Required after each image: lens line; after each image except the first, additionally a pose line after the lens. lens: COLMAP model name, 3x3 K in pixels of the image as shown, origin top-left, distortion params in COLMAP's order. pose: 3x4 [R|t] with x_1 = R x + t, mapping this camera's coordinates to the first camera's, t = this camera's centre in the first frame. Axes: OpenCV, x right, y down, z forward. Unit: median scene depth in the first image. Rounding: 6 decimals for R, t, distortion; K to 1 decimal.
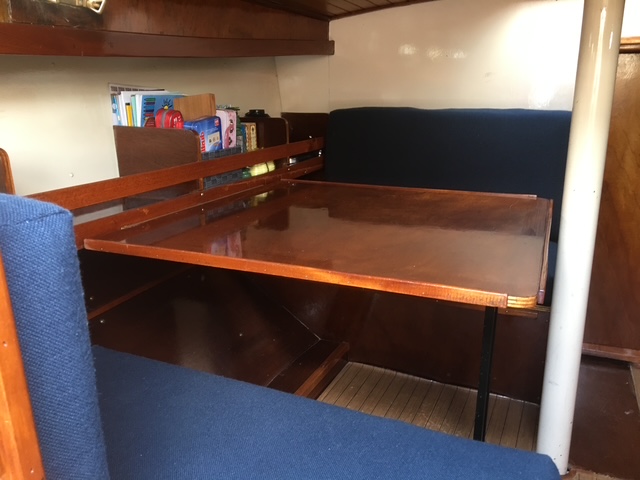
lens RADIAL K [[532.7, 0, 320.0], [0, 532.7, 240.0], [0, 0, 1]] dist [0.010408, 0.007906]
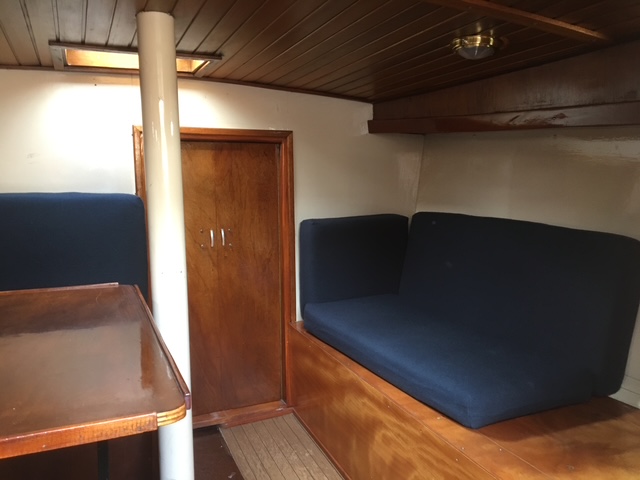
lens RADIAL K [[532.7, 0, 320.0], [0, 532.7, 240.0], [0, 0, 1]] dist [0.010408, 0.007906]
pose [[0.681722, -0.080044, 0.727220, -0.030942], [0.187189, 0.979994, -0.067611, -0.030329], [-0.707259, 0.182220, 0.683067, 0.106859]]
